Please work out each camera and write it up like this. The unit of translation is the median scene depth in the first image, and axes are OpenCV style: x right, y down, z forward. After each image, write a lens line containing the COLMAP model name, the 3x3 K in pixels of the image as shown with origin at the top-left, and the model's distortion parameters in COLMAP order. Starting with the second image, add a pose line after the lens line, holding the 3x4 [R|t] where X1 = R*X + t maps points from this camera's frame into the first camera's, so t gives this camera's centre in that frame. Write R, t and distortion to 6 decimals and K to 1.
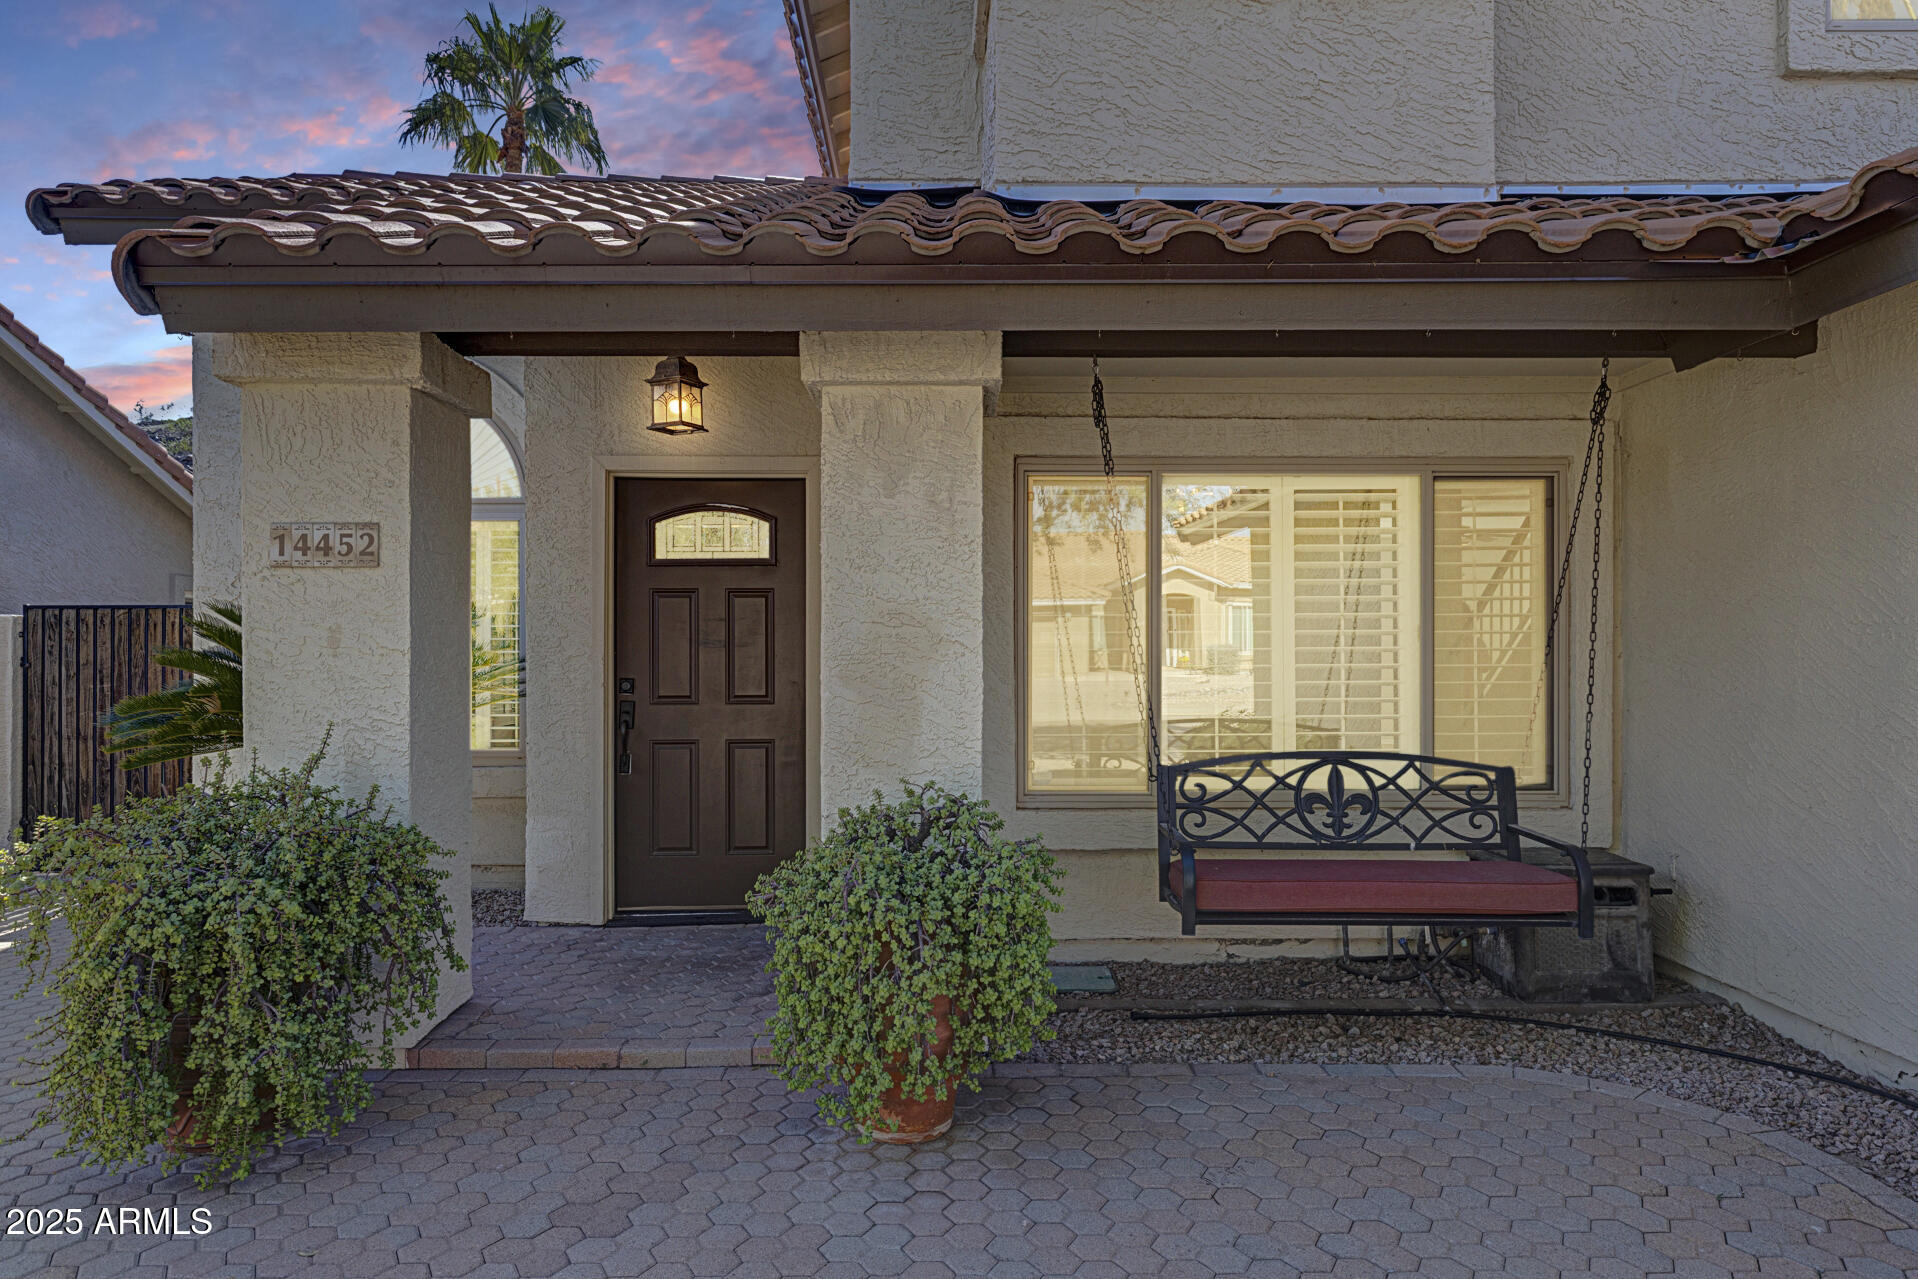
lens RADIAL K [[1193.8, 0, 959.0], [0, 1193.8, 639.5], [0, 0, 1]] dist [0.002154, 0.001416]
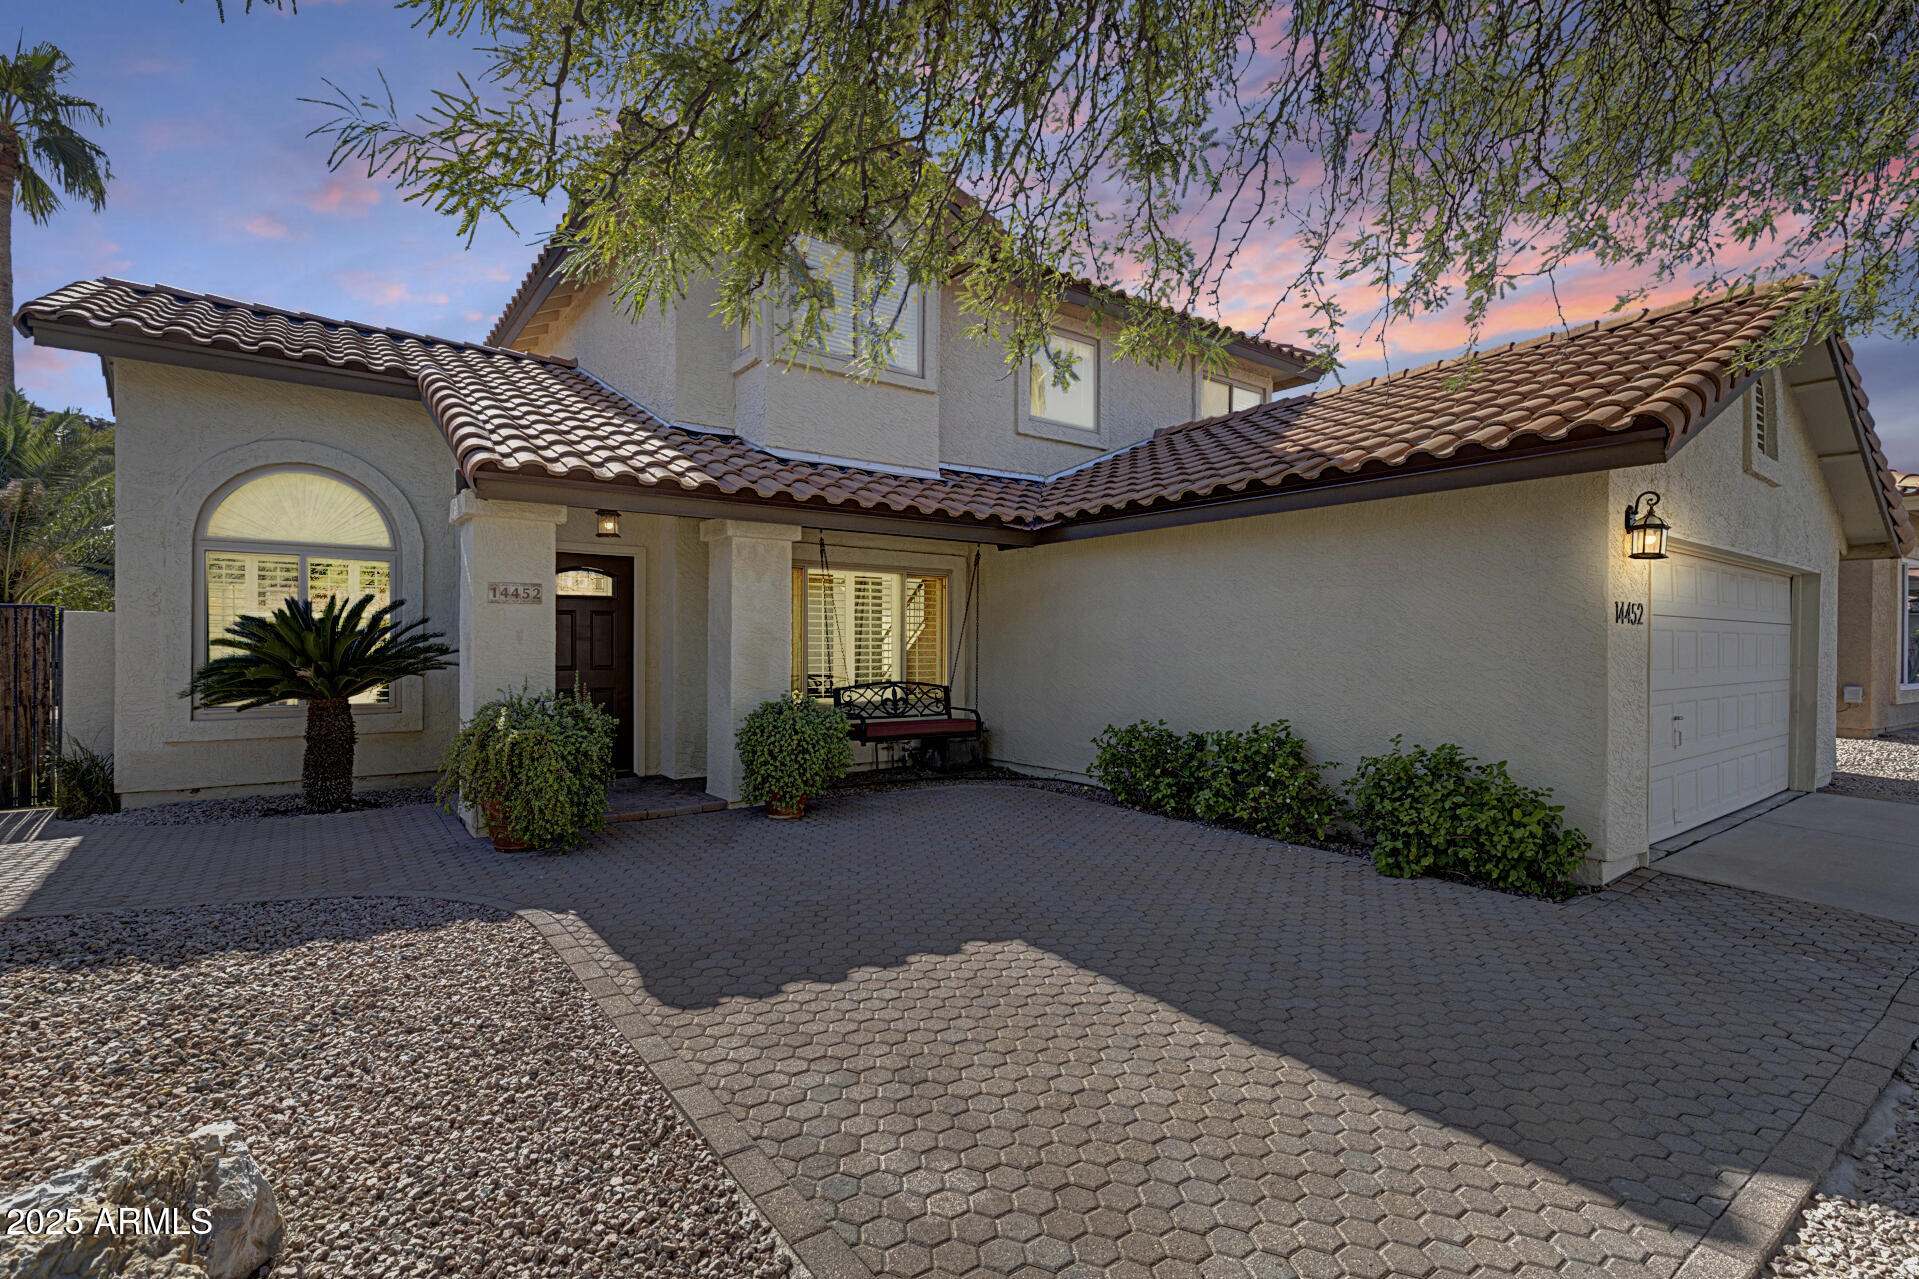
lens RADIAL K [[888.9, 0, 959.5], [0, 888.9, 639.5], [0, 0, 1]] dist [-0.000256, -0.000071]
pose [[0.813586, 0.007895, 0.581391, -0.661858], [-0.010194, 0.999948, 0.000686, -0.003222], [-0.581356, -0.006485, 0.813624, -0.643359]]
